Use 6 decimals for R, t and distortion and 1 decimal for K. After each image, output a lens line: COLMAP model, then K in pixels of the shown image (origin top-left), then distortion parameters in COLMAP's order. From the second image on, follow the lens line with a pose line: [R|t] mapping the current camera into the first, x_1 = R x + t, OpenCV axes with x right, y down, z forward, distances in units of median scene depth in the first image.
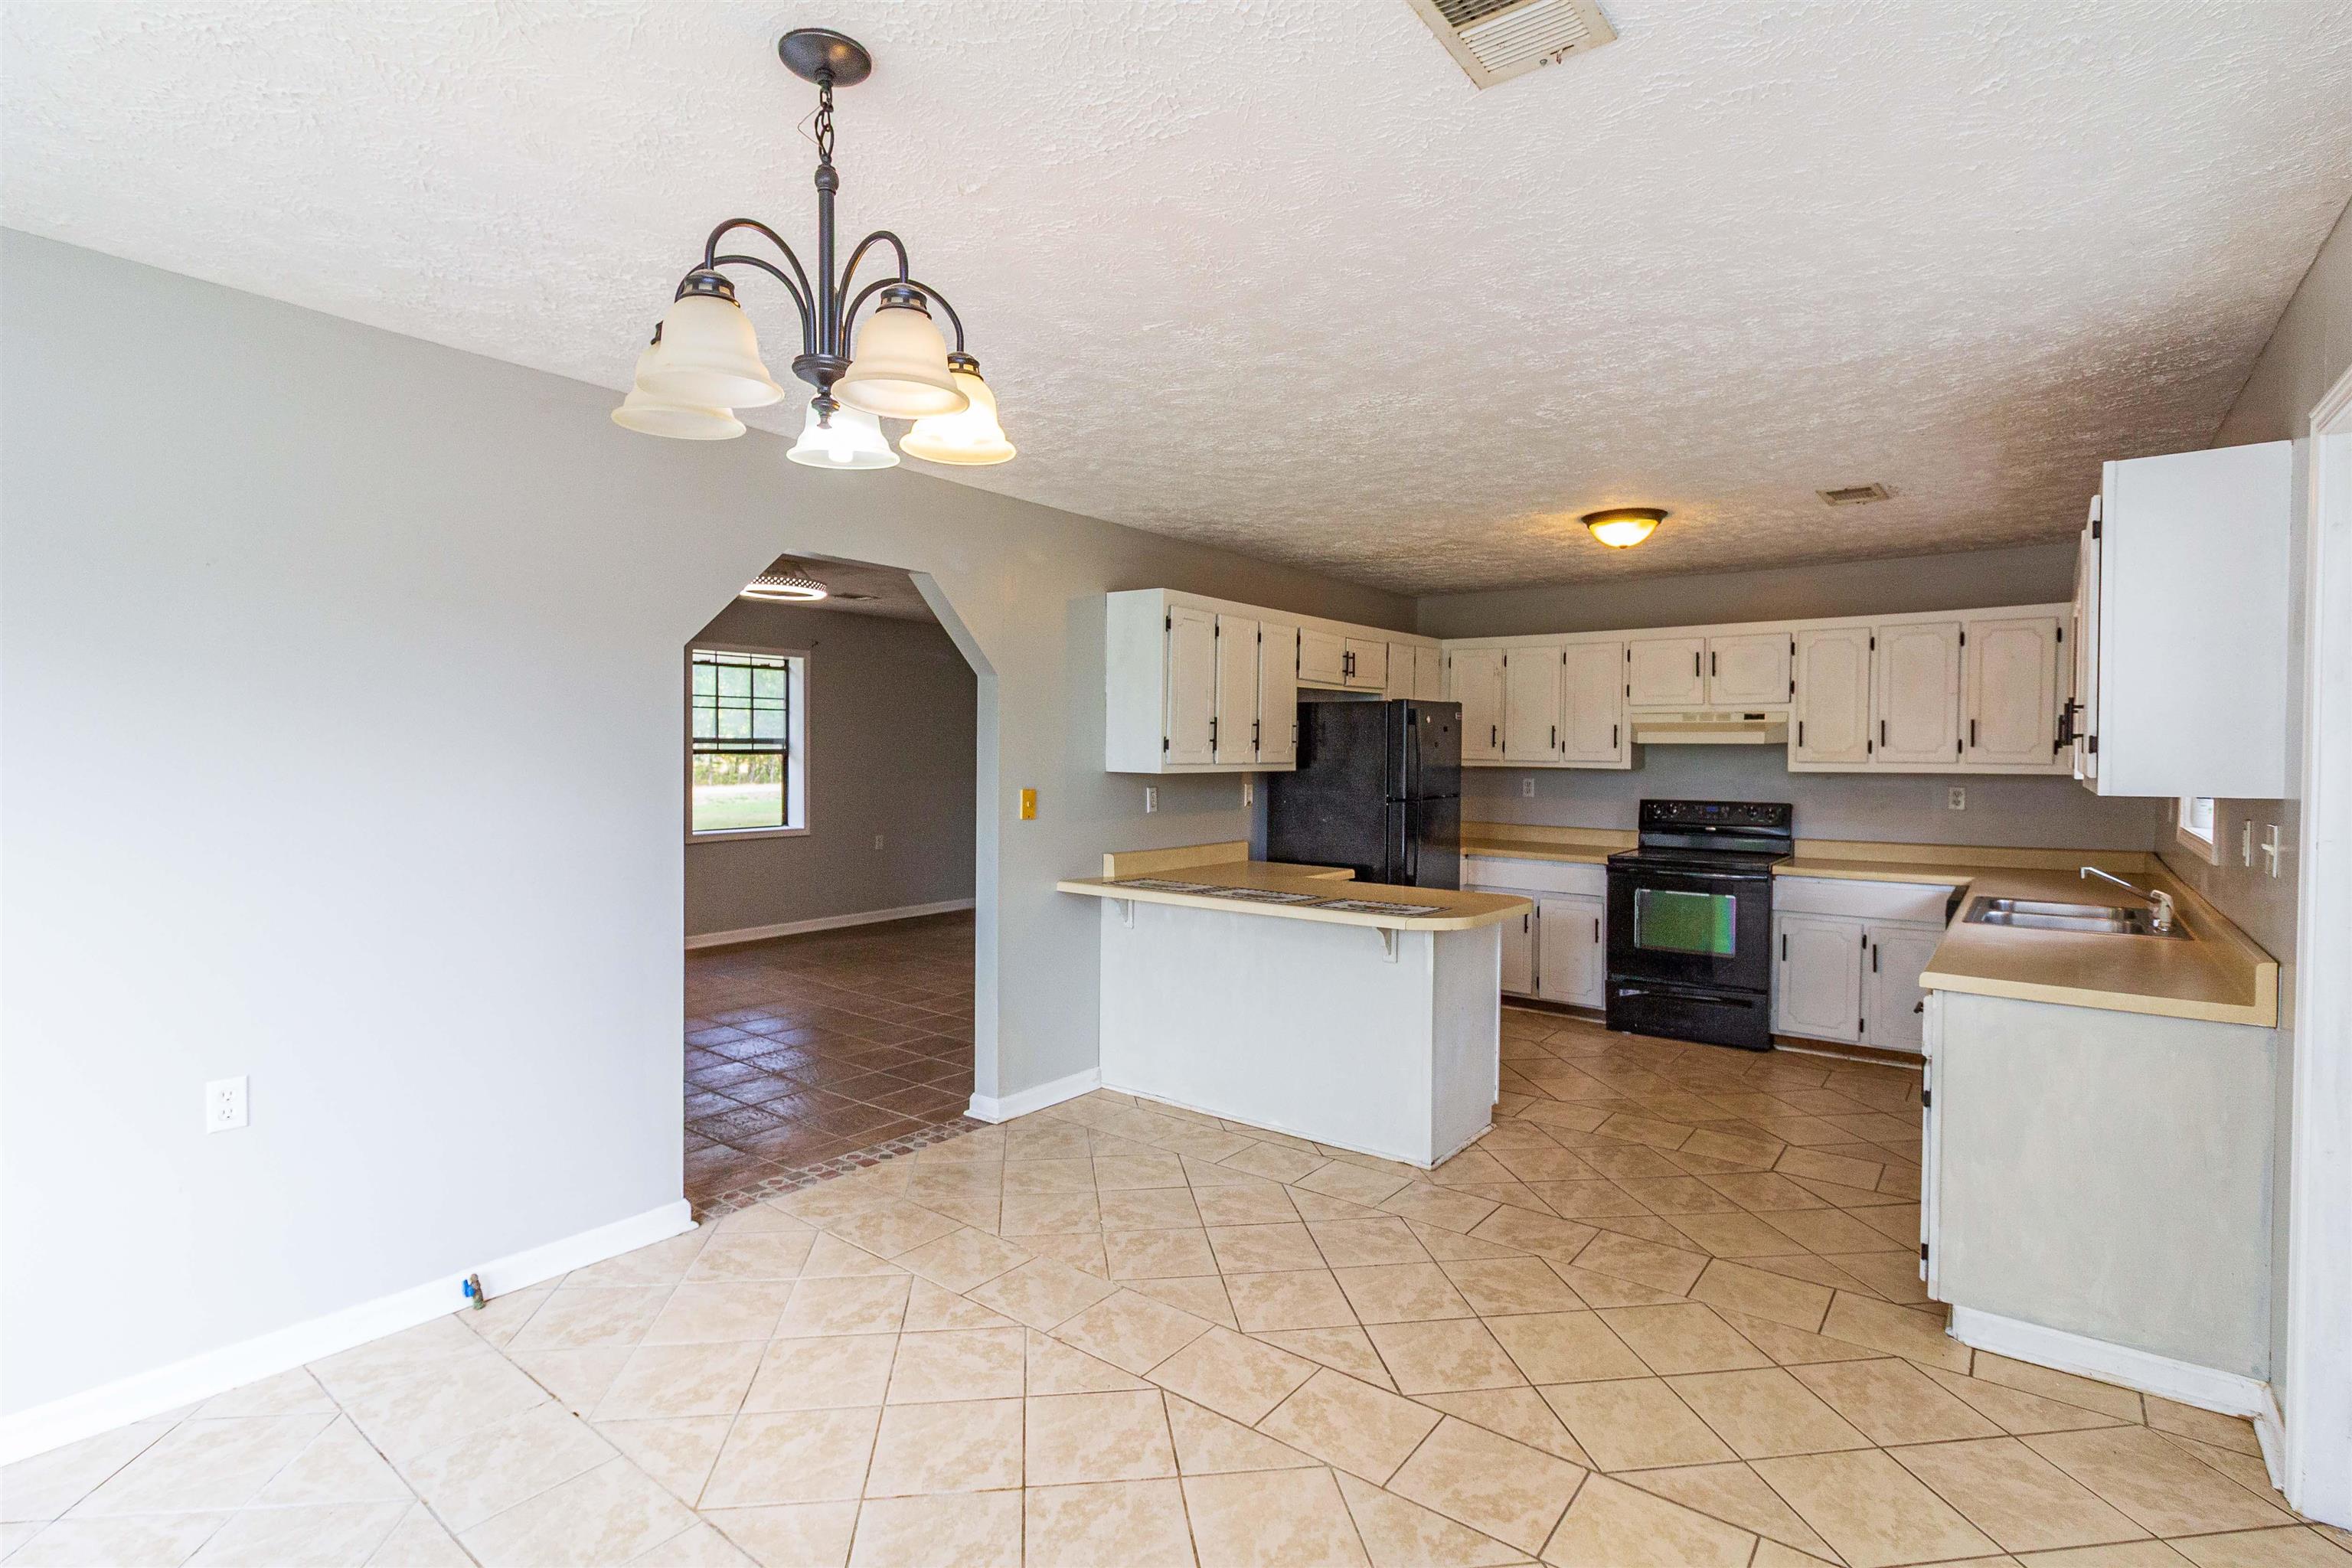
lens RADIAL K [[1068.0, 0, 1194.1], [0, 1068.0, 778.1], [0, 0, 1]] dist [-0.005265, 0.001185]
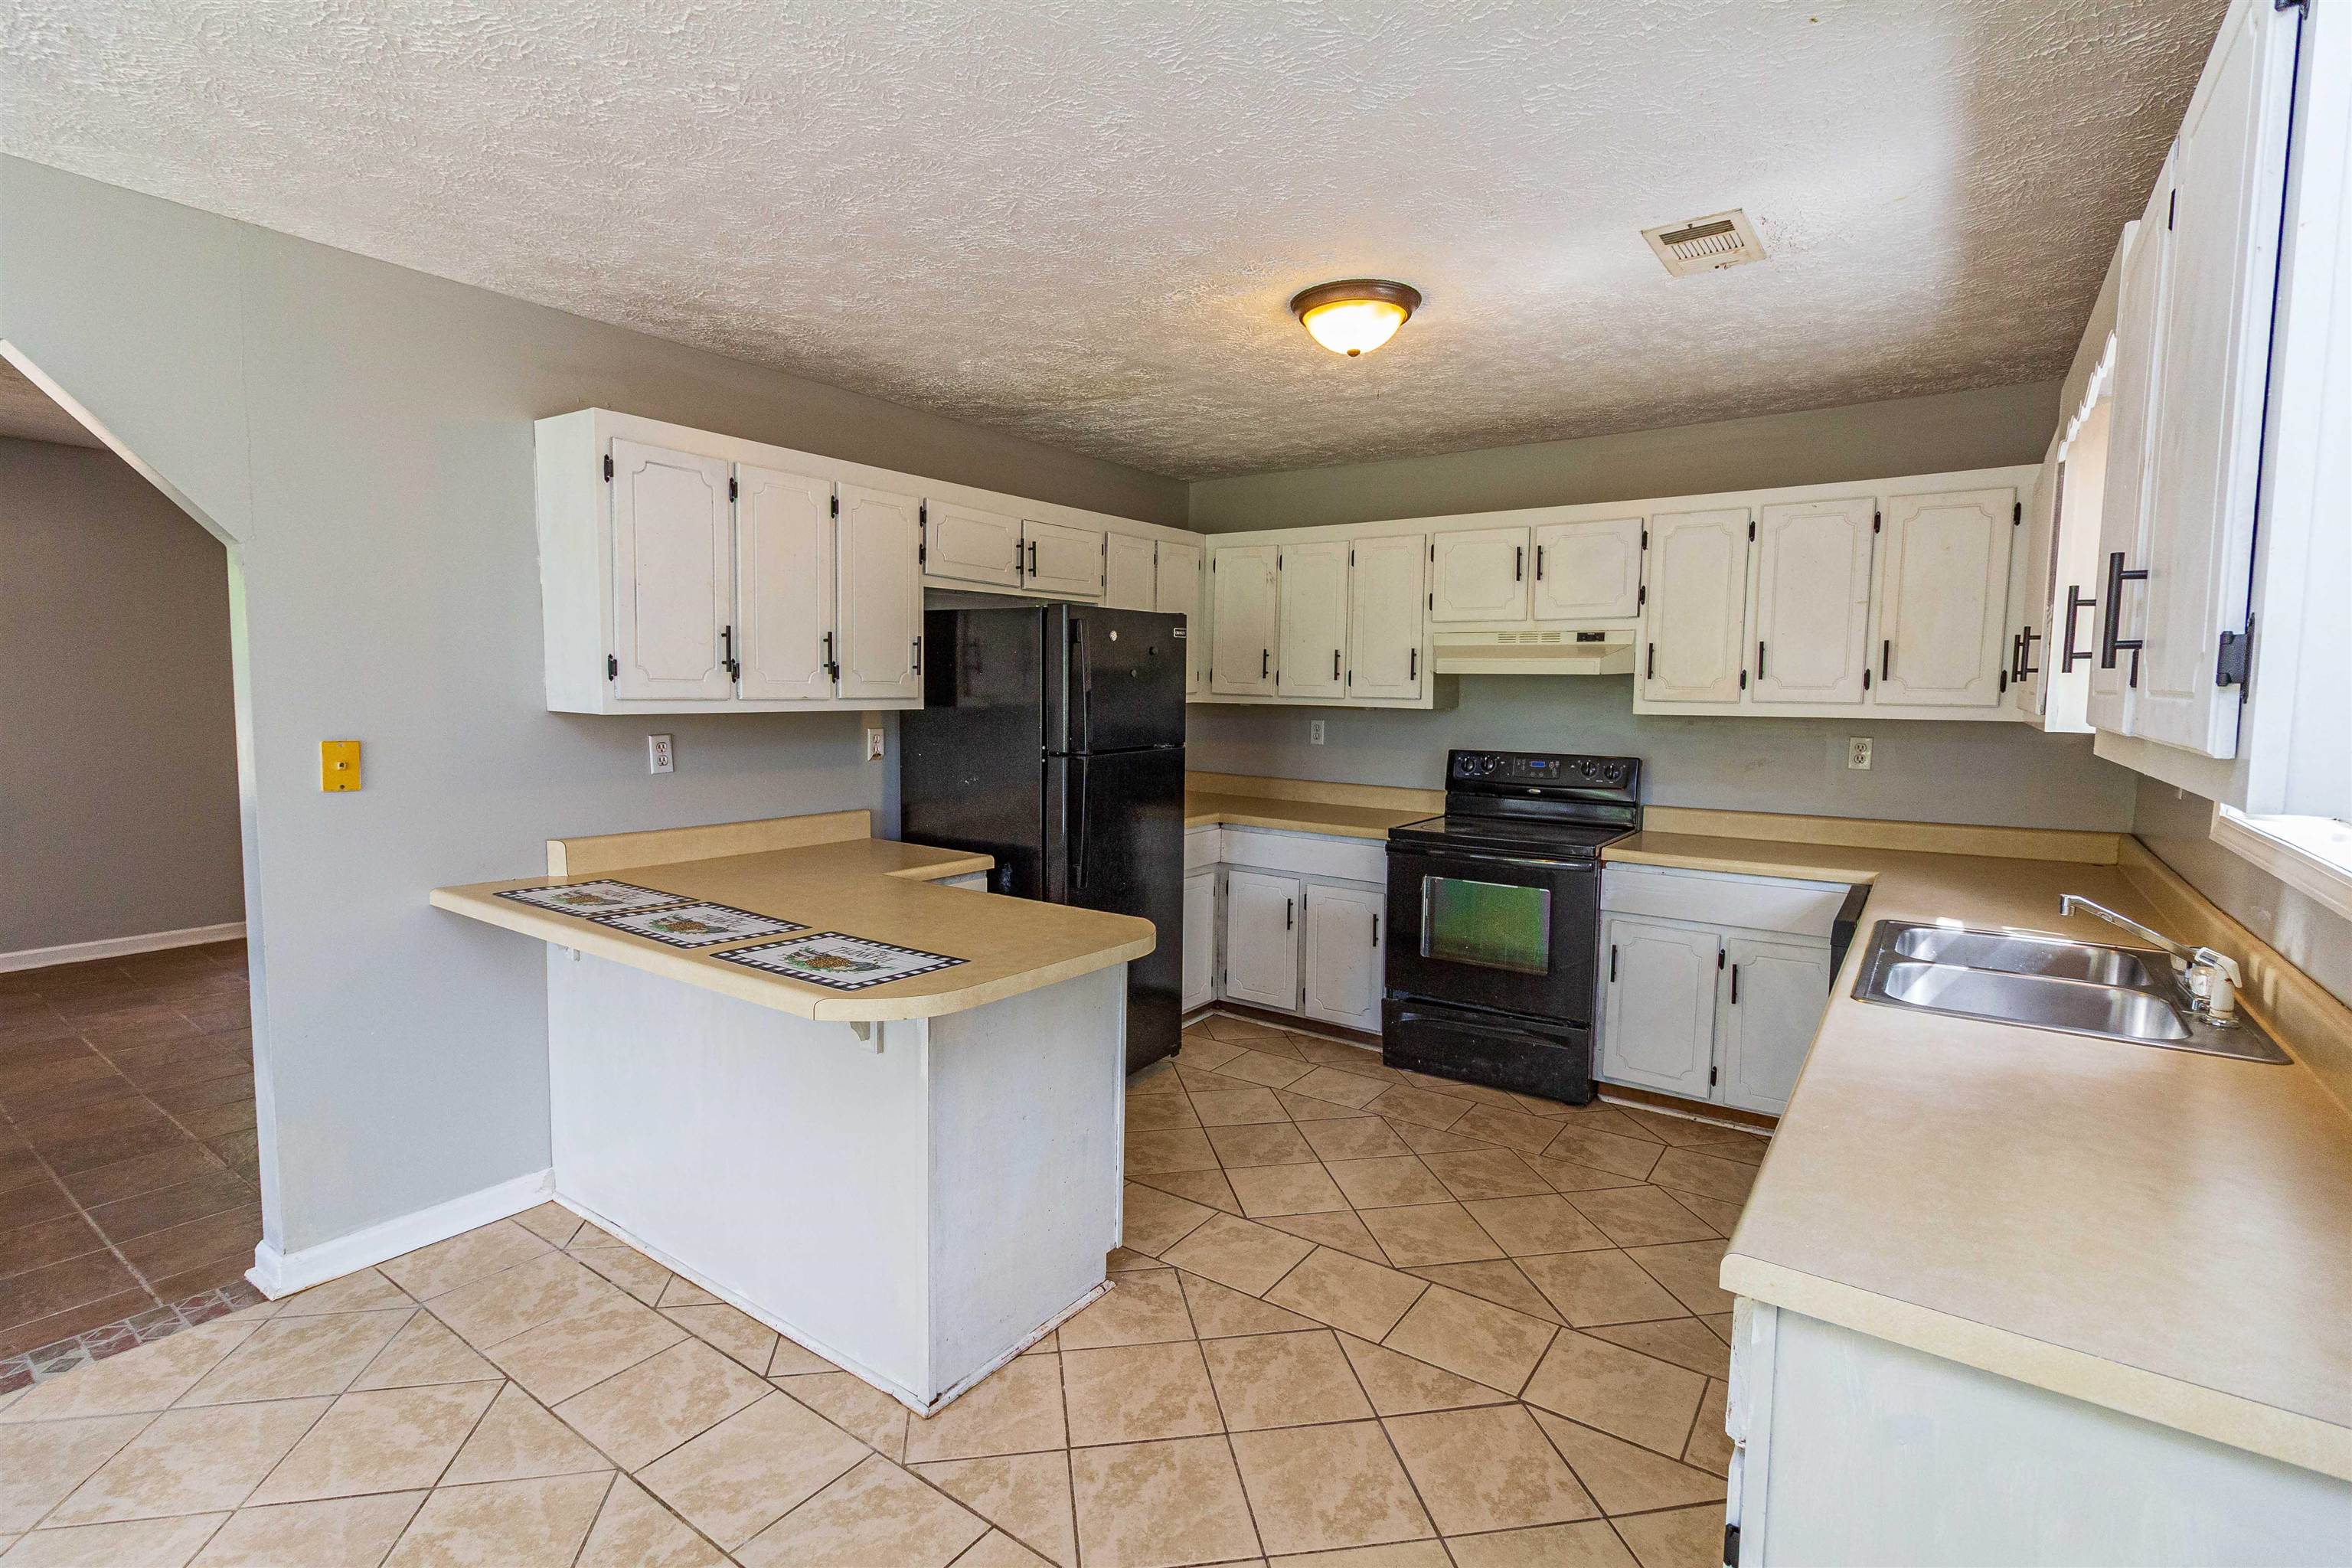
lens RADIAL K [[1068.0, 0, 1174.0], [0, 1068.0, 781.1], [0, 0, 1]] dist [-0.005265, 0.001185]
pose [[0.999022, 0.001911, 0.044172, 0.228373], [-0.004749, 0.997925, 0.064216, -0.006167], [-0.043958, -0.064363, 0.996958, 0.311486]]
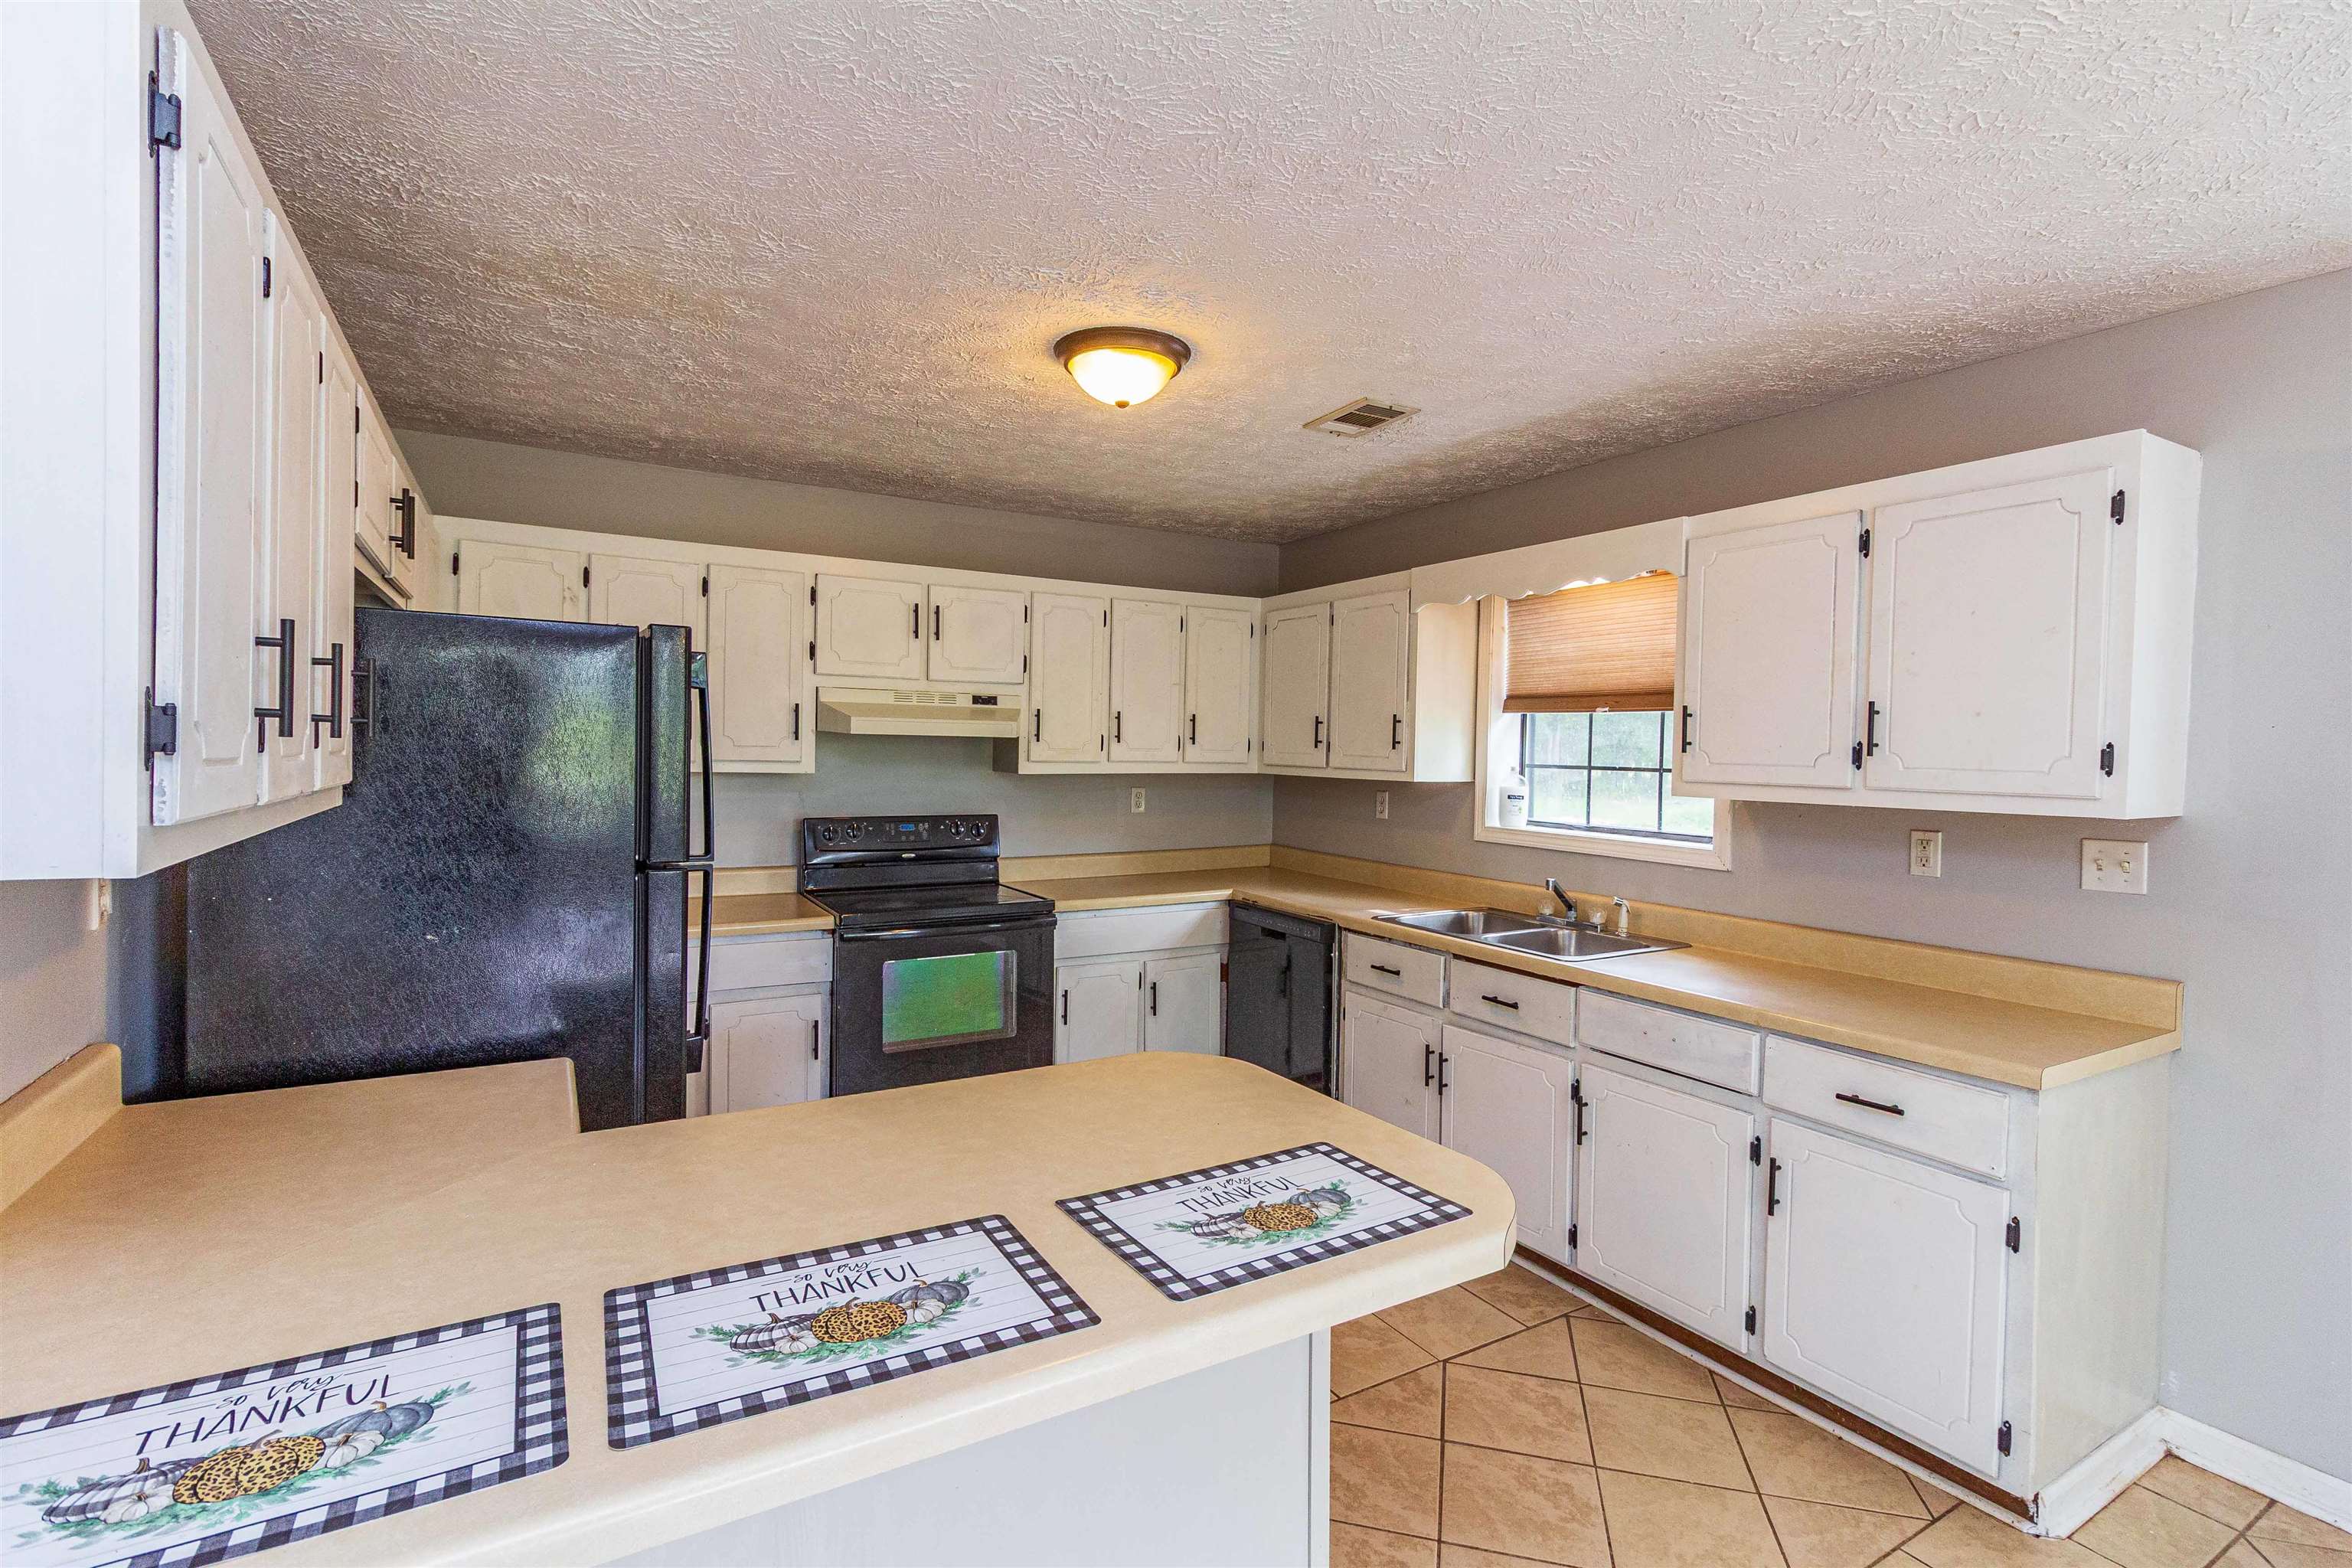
lens RADIAL K [[1068.0, 0, 1181.3], [0, 1068.0, 769.9], [0, 0, 1]] dist [-0.005265, 0.001185]
pose [[0.379332, -0.014018, 0.925154, -0.115323], [0.011395, 0.999880, 0.010478, -0.016544], [-0.925190, 0.006567, 0.379447, 0.631673]]
